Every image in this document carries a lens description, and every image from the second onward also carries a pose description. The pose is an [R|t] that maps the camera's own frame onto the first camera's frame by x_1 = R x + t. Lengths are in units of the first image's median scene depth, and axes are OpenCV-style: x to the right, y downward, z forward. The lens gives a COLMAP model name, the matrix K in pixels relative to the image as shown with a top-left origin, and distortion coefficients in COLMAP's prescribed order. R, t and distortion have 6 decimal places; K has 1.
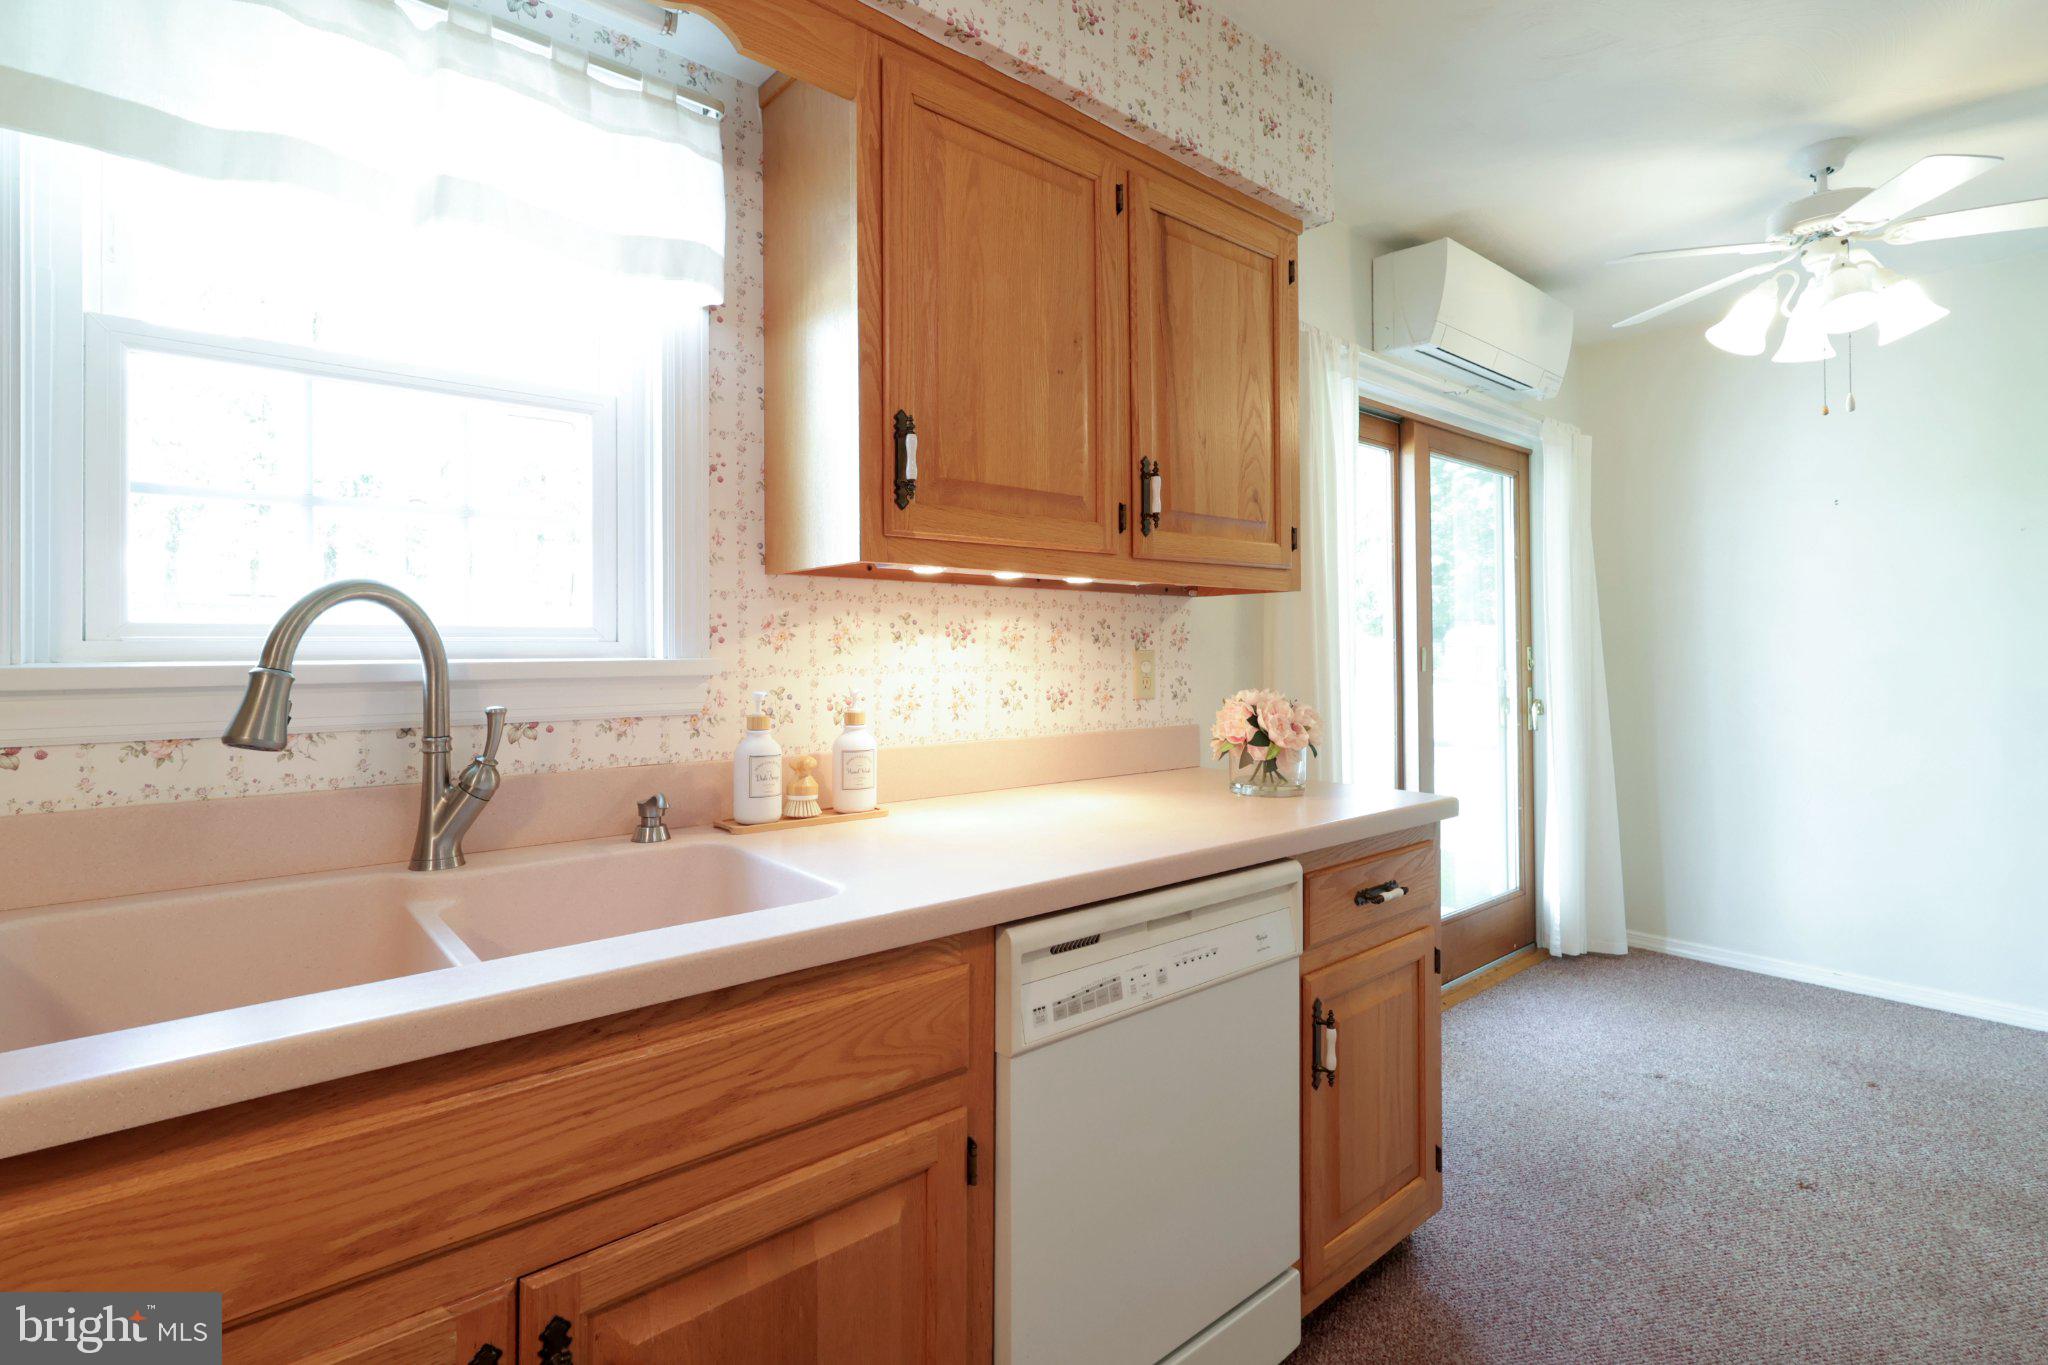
lens RADIAL K [[982.0, 0, 1017.7], [0, 982.0, 636.1], [0, 0, 1]] dist [-0.001538, 0.000366]
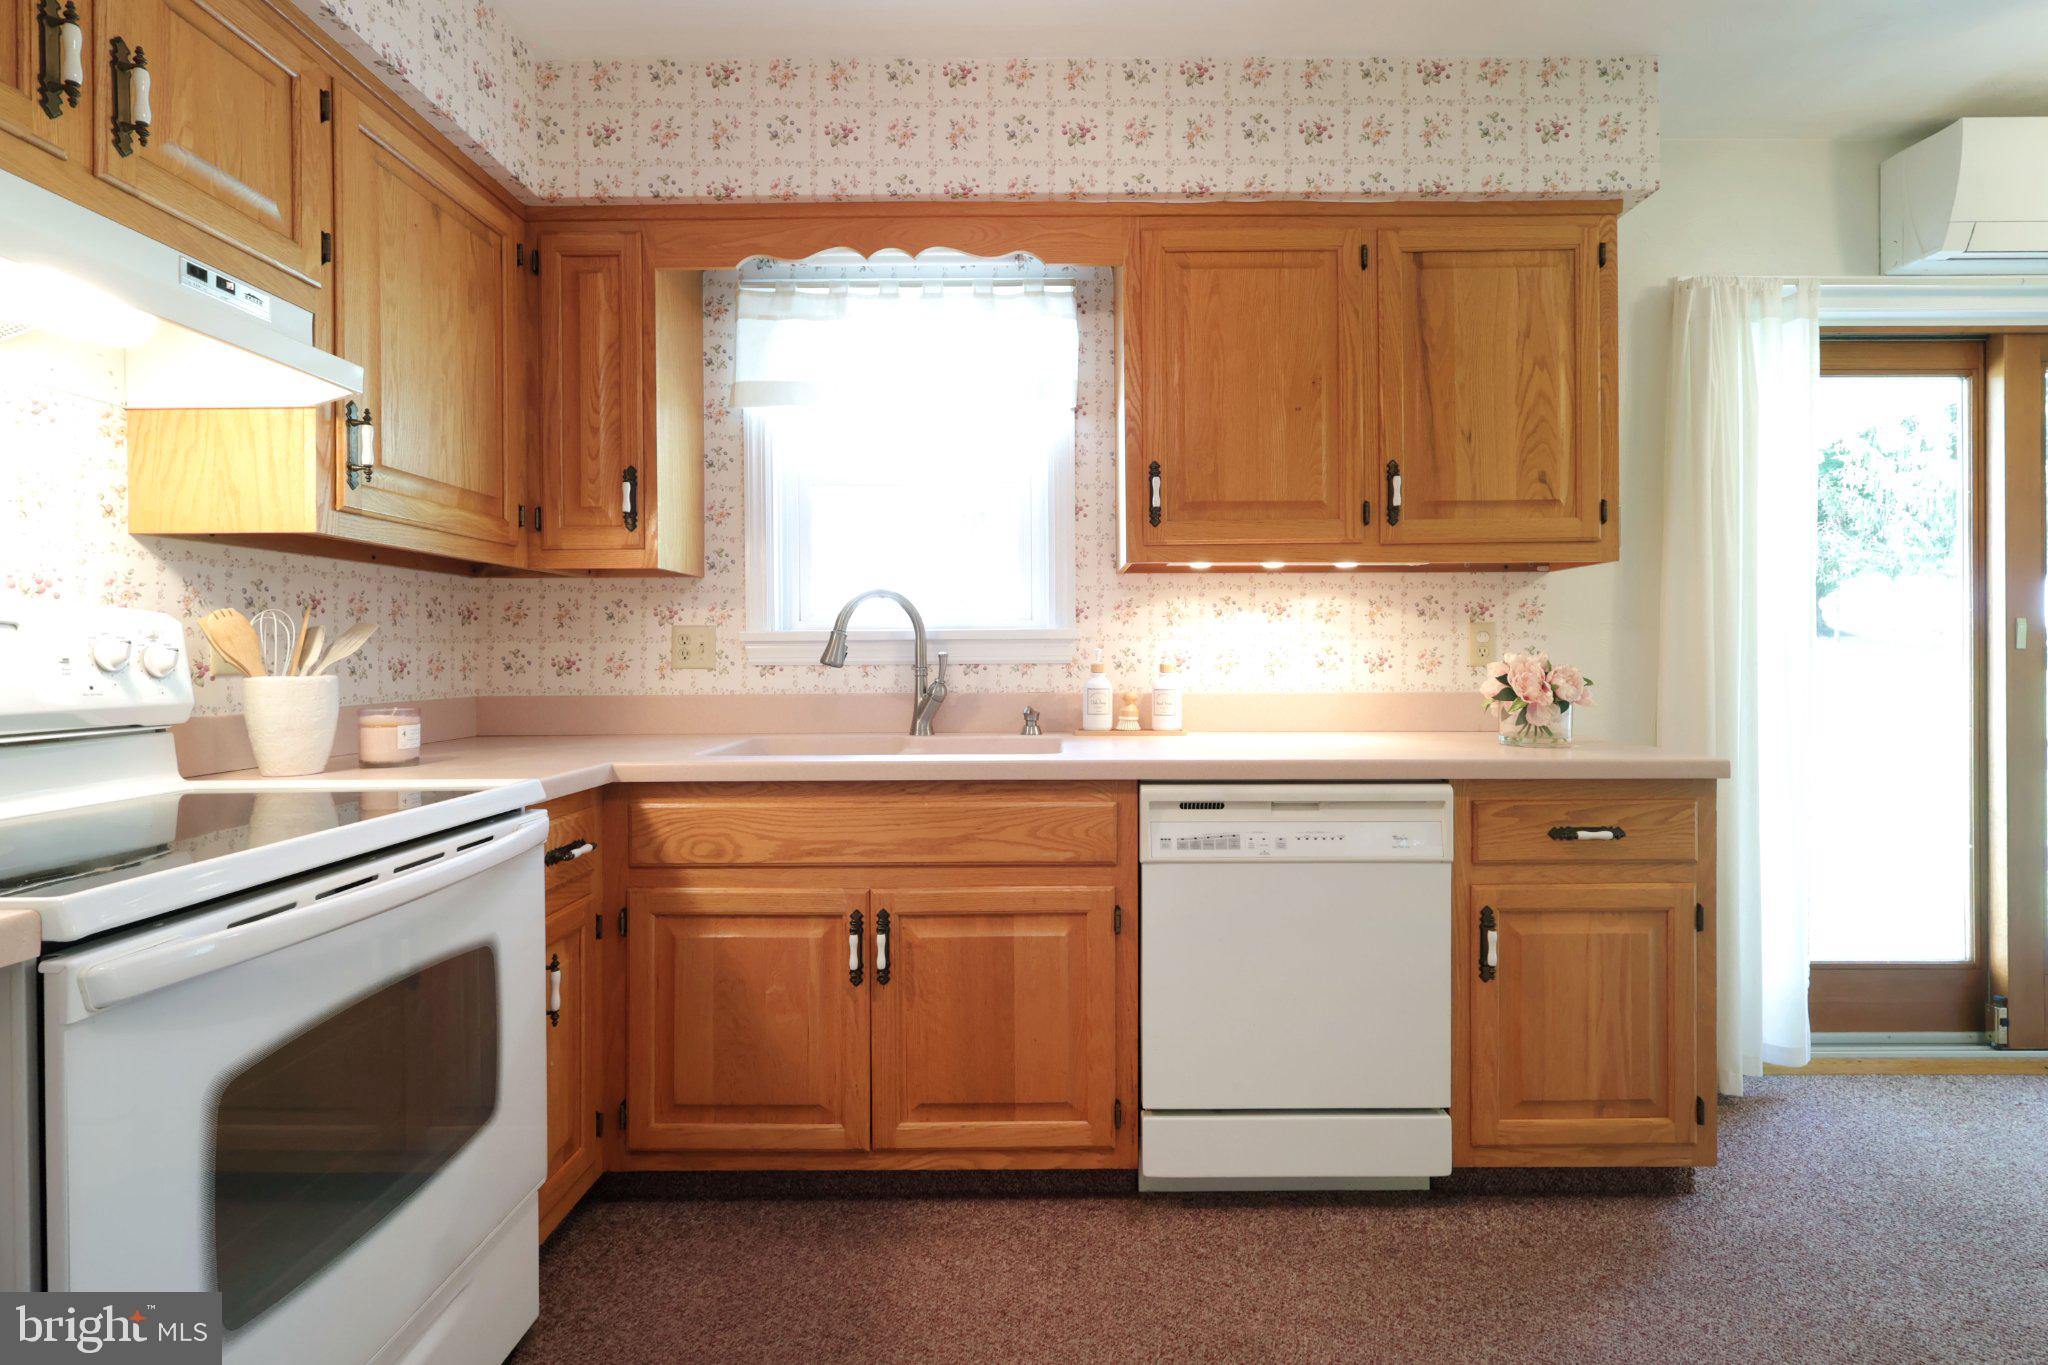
lens RADIAL K [[966.0, 0, 1034.4], [0, 966.0, 654.6], [0, 0, 1]] dist [0.000477, -0.000033]
pose [[0.757648, 0.000300, -0.652664, 0.638187], [0.012531, 0.999809, 0.015007, 0.039127], [0.652543, -0.019549, 0.757499, -0.230822]]
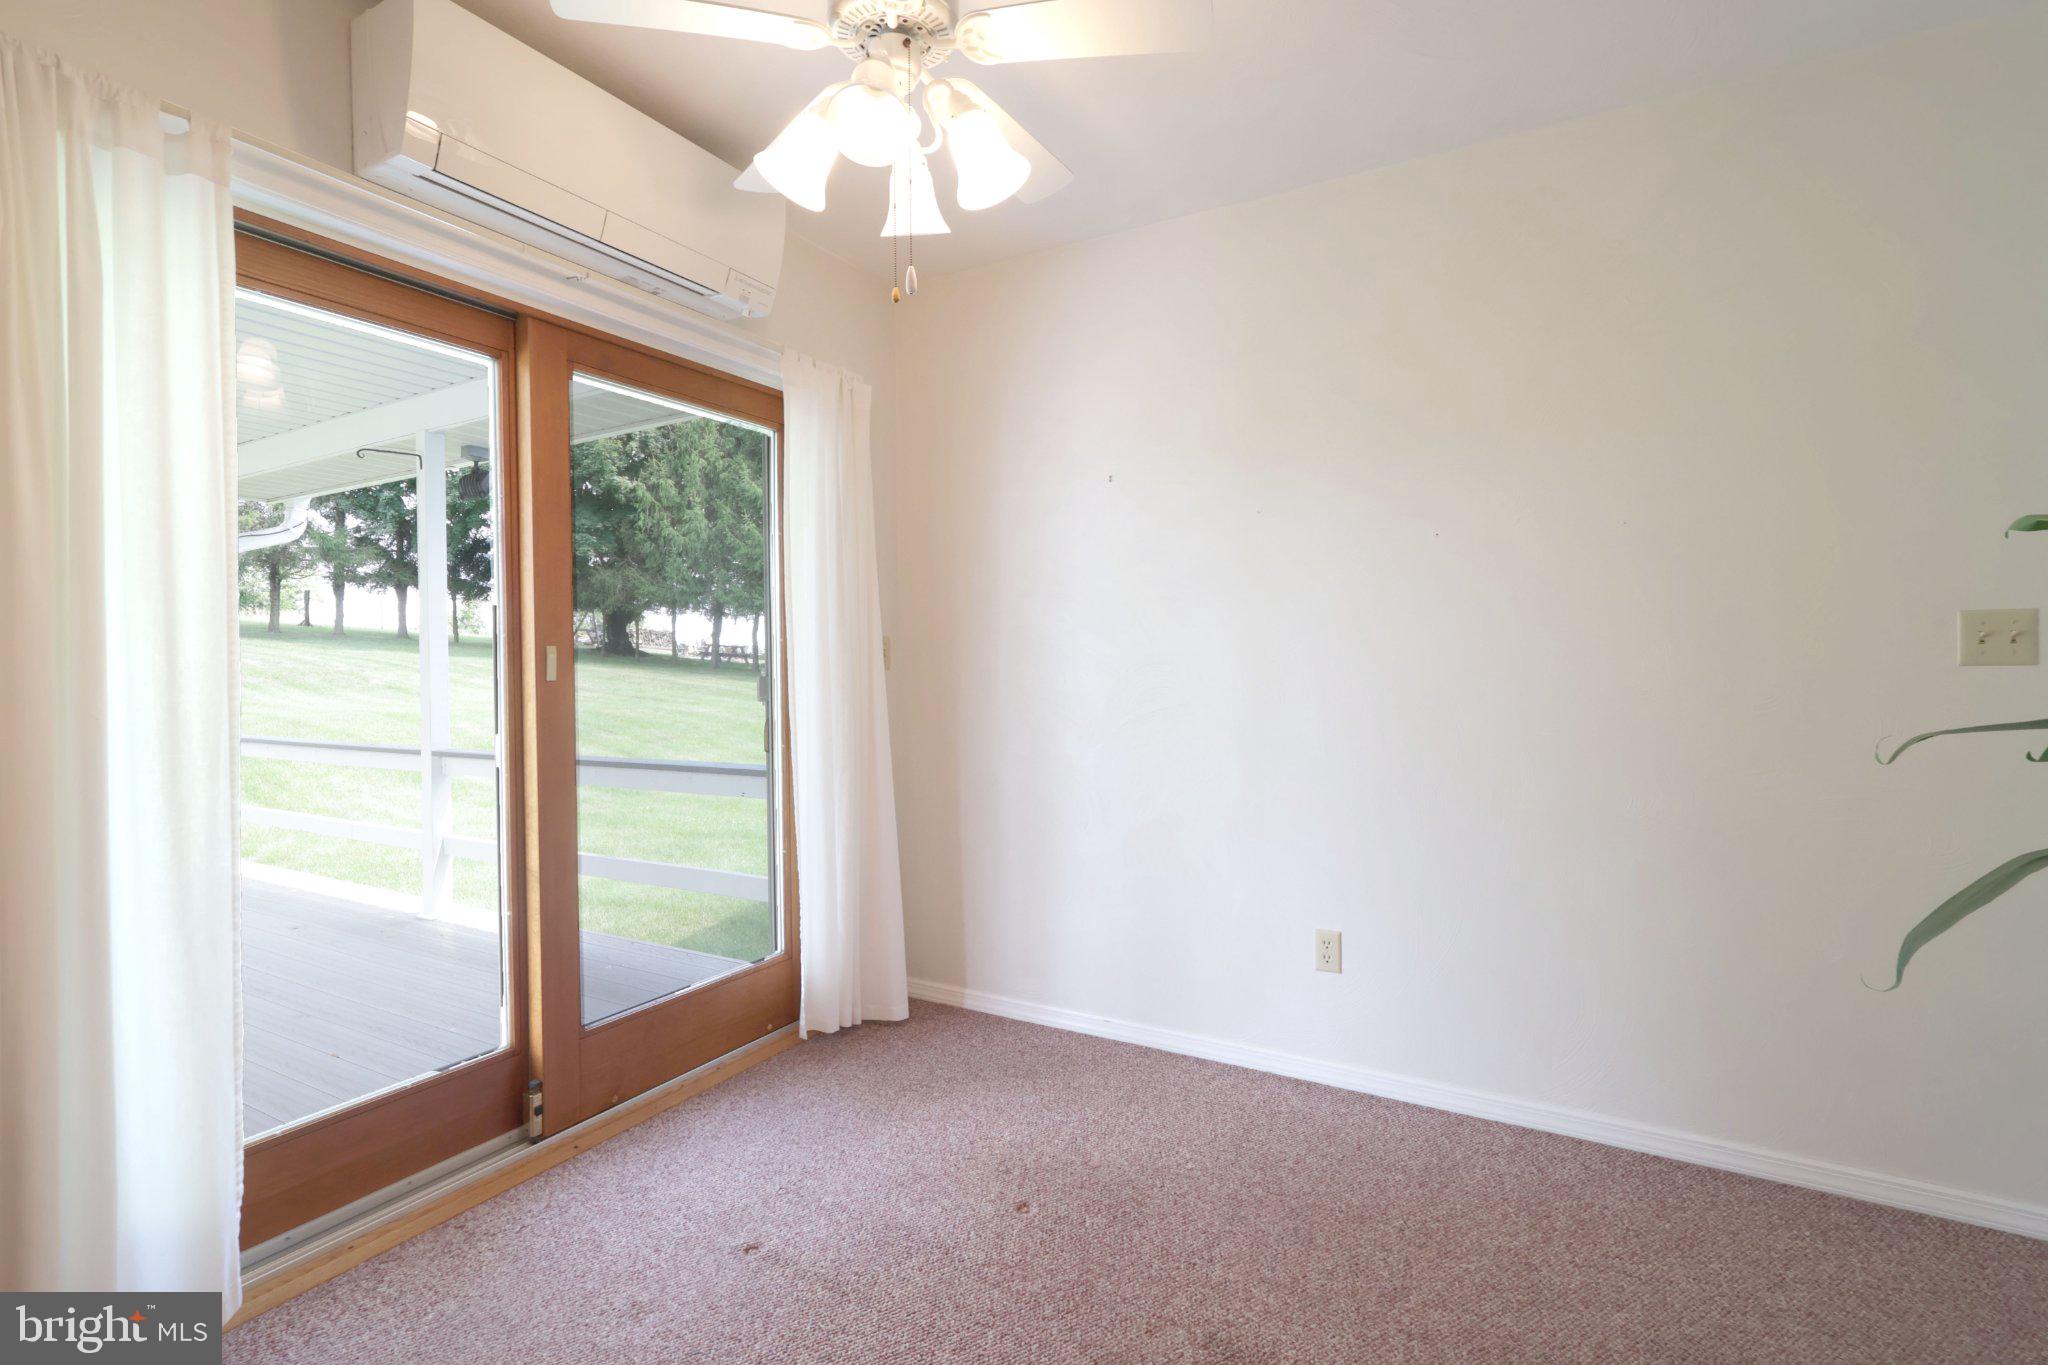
lens RADIAL K [[962.6, 0, 1027.8], [0, 962.6, 673.9], [0, 0, 1]] dist [-0.000481, 0.000009]
pose [[0.938701, -0.012606, 0.344501, 0.996693], [0.004139, 0.999671, 0.025302, 0.031949], [-0.344707, -0.022325, 0.938445, 0.478279]]
